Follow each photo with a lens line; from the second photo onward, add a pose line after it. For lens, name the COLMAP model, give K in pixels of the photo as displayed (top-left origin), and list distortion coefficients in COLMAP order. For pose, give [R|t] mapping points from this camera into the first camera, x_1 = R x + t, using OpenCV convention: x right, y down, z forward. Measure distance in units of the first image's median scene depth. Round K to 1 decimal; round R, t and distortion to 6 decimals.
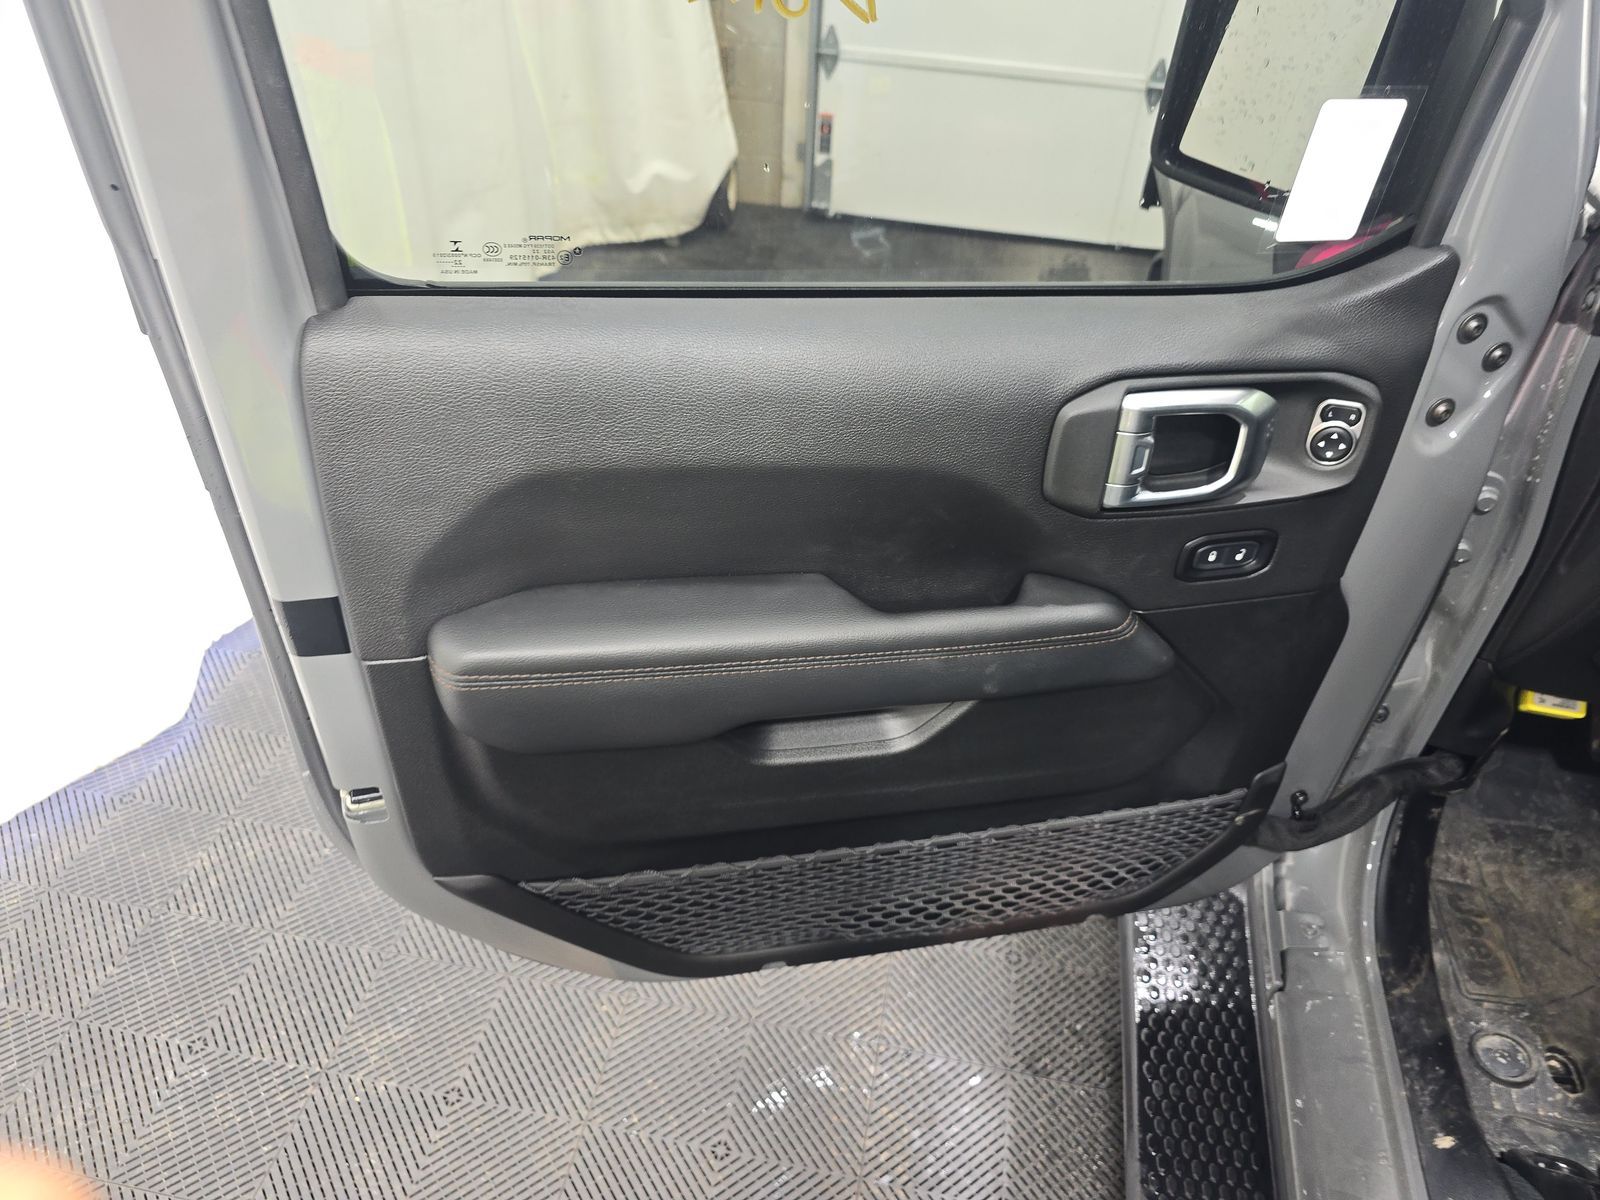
lens RADIAL K [[1086.3, 0, 800.0], [0, 1086.3, 600.0], [0, 0, 1]] dist [-0.046114, -0.001774]
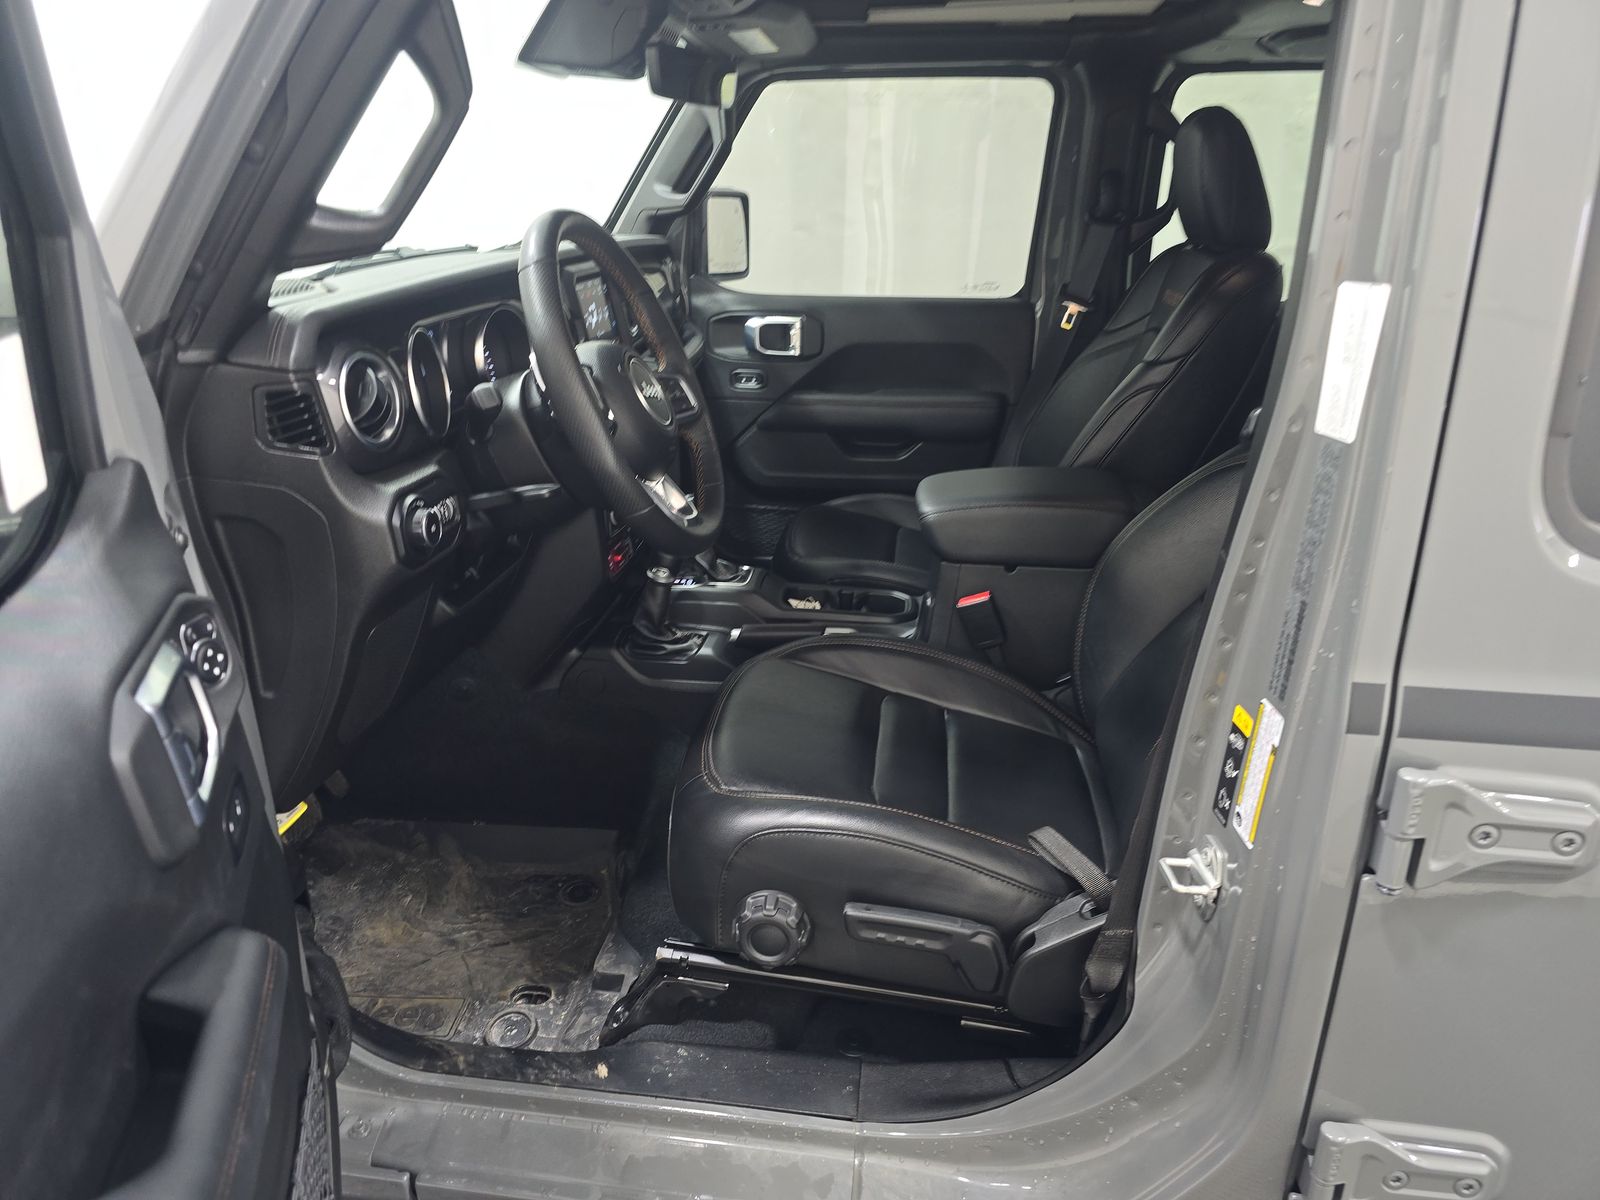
lens RADIAL K [[1086.3, 0, 800.0], [0, 1086.3, 600.0], [0, 0, 1]] dist [-0.046114, -0.001774]
pose [[-0.171098, -0.341819, 0.924059, -0.344341], [0.564614, 0.734593, 0.376276, -0.195298], [-0.807426, 0.586116, 0.067308, 0.391780]]
